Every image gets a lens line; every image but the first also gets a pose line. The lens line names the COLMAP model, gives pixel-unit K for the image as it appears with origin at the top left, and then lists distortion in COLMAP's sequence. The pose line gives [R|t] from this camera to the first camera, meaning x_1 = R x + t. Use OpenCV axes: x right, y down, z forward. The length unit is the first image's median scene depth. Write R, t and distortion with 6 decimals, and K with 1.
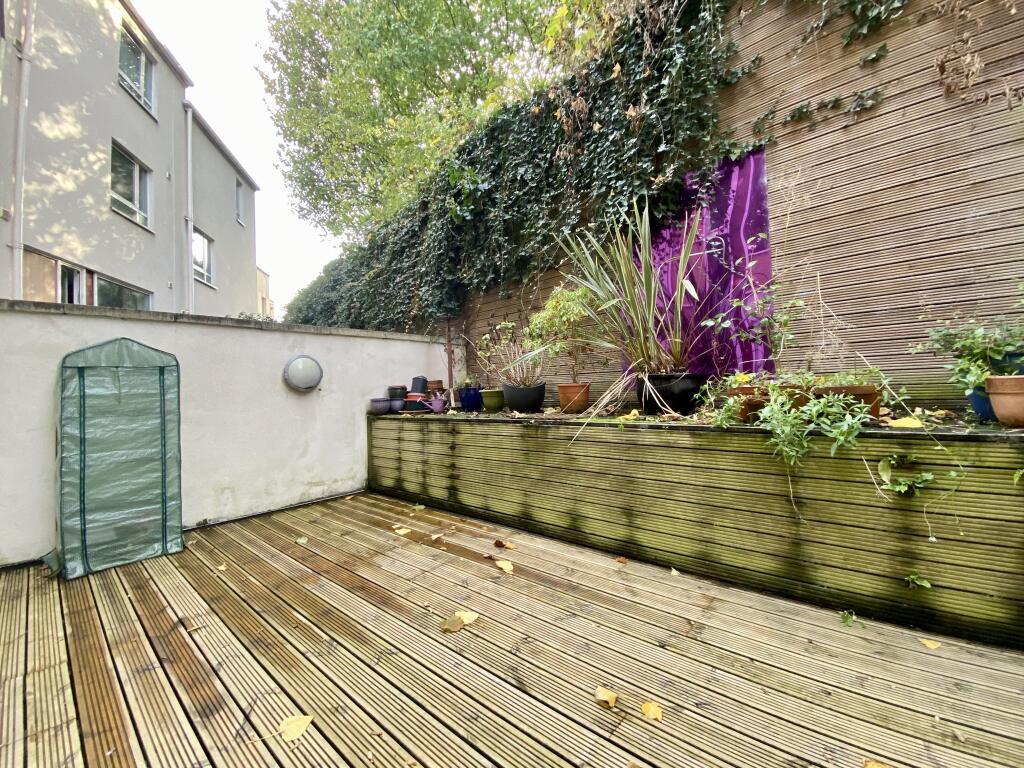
lens RADIAL K [[418.5, 0, 511.1], [0, 418.5, 382.3], [0, 0, 1]] dist [0.000044, -0.013094]
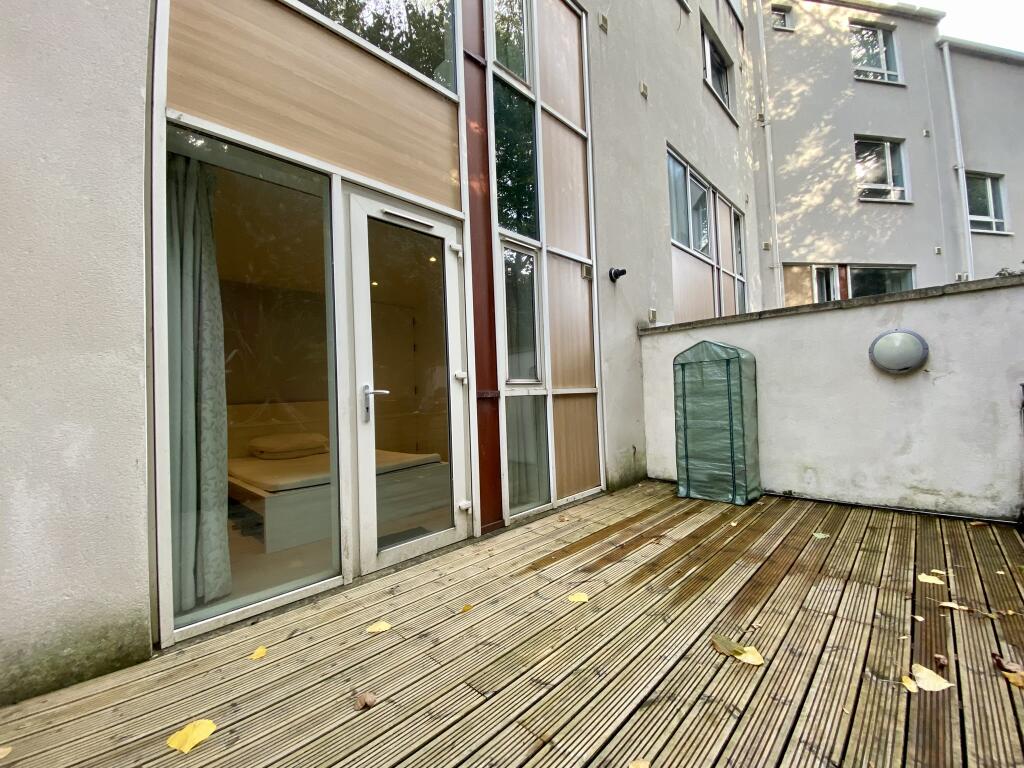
lens RADIAL K [[418.5, 0, 511.1], [0, 418.5, 382.3], [0, 0, 1]] dist [0.000044, -0.013094]
pose [[-0.071316, 0.011138, -0.997392, 0.498188], [0.052786, 0.998579, 0.007377, -0.010159], [0.996056, -0.052122, -0.071803, 0.407893]]
